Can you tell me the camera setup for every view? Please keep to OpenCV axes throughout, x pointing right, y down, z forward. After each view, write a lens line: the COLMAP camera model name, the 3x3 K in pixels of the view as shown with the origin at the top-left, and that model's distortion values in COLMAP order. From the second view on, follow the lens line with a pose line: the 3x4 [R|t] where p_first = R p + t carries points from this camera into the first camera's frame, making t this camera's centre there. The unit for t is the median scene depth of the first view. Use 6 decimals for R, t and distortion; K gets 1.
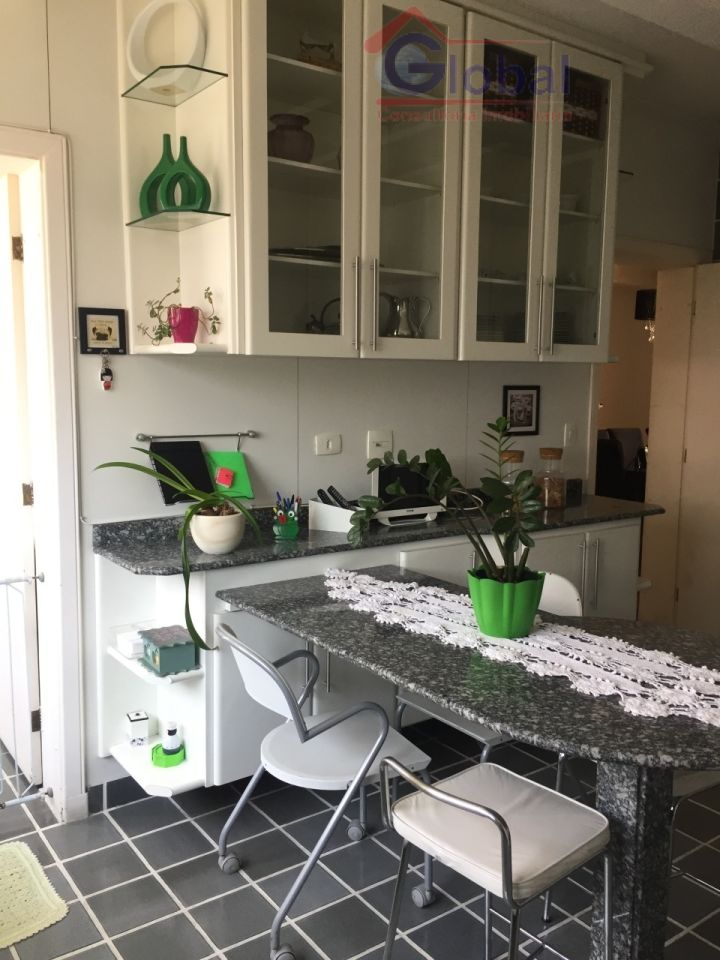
lens RADIAL K [[828.1, 0, 361.1], [0, 828.1, 479.9], [0, 0, 1]] dist [0.090695, -0.133758]
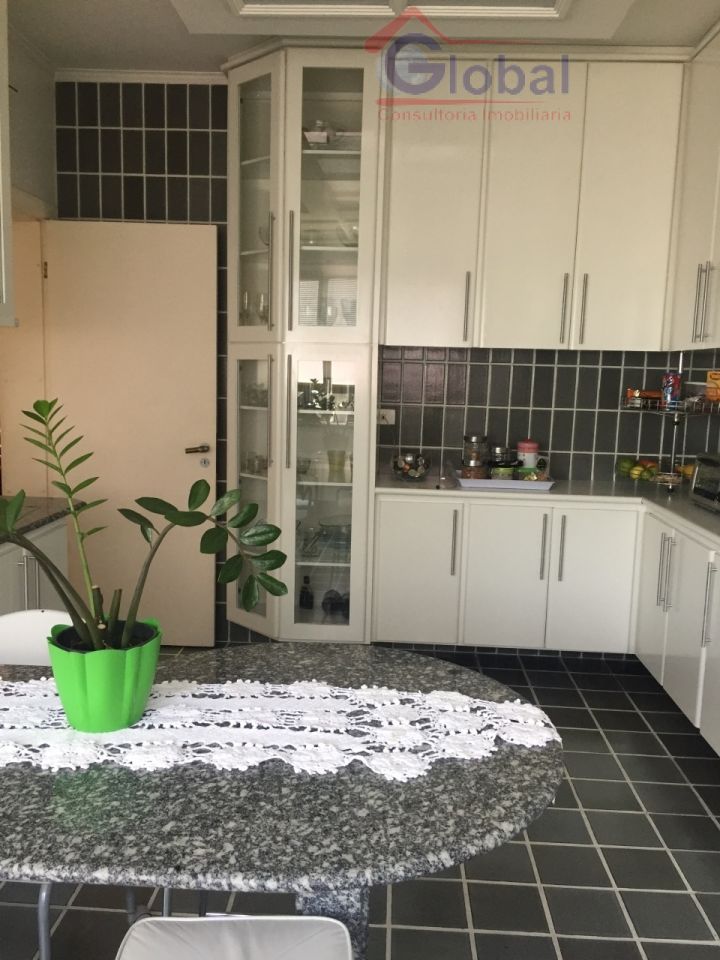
lens RADIAL K [[828.1, 0, 361.1], [0, 828.1, 479.9], [0, 0, 1]] dist [0.090695, -0.133758]
pose [[0.625194, -0.100433, 0.773980, -0.293433], [0.076473, 0.994797, 0.067315, -0.057779], [-0.776714, 0.017104, 0.629622, 0.577039]]
